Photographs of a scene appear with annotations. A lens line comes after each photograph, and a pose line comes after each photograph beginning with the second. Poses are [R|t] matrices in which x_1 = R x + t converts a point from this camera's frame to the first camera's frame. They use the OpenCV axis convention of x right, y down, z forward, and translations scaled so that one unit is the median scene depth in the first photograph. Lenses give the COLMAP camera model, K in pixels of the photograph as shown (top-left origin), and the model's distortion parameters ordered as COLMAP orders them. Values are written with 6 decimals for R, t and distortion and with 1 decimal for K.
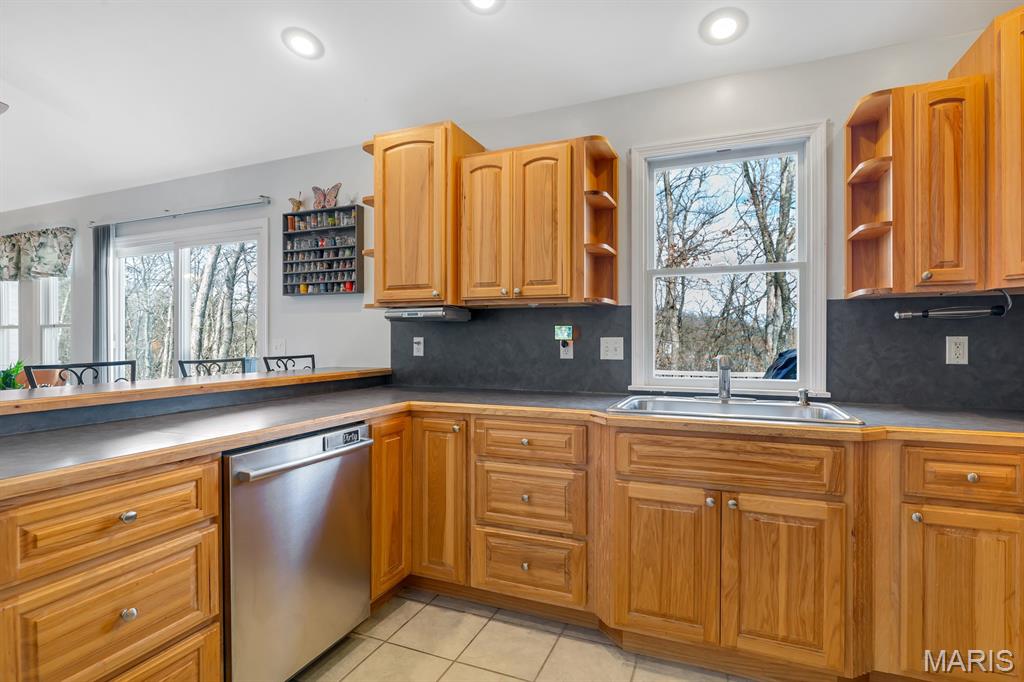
lens RADIAL K [[494.2, 0, 517.9], [0, 494.2, 338.7], [0, 0, 1]] dist [-0.009457, 0.000008]
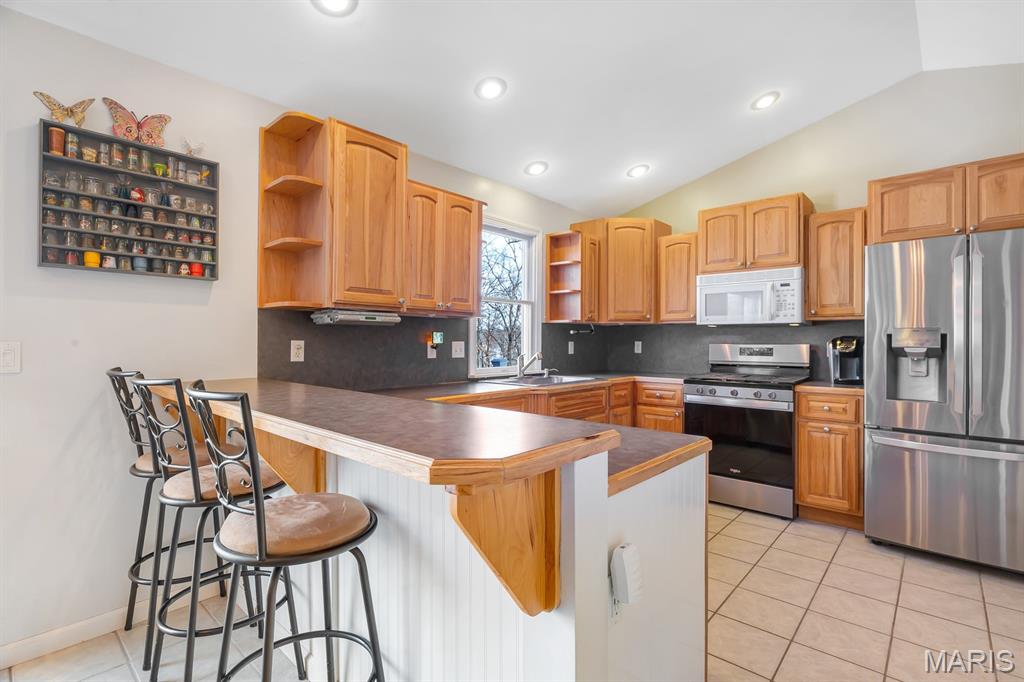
lens RADIAL K [[490.8, 0, 512.0], [0, 490.8, 341.0], [0, 0, 1]] dist [-0.003888, -0.000072]
pose [[0.333312, 0.003737, 0.942809, -1.256106], [-0.002304, 0.999992, -0.003149, -0.000543], [-0.942814, -0.001123, 0.333318, 0.473141]]
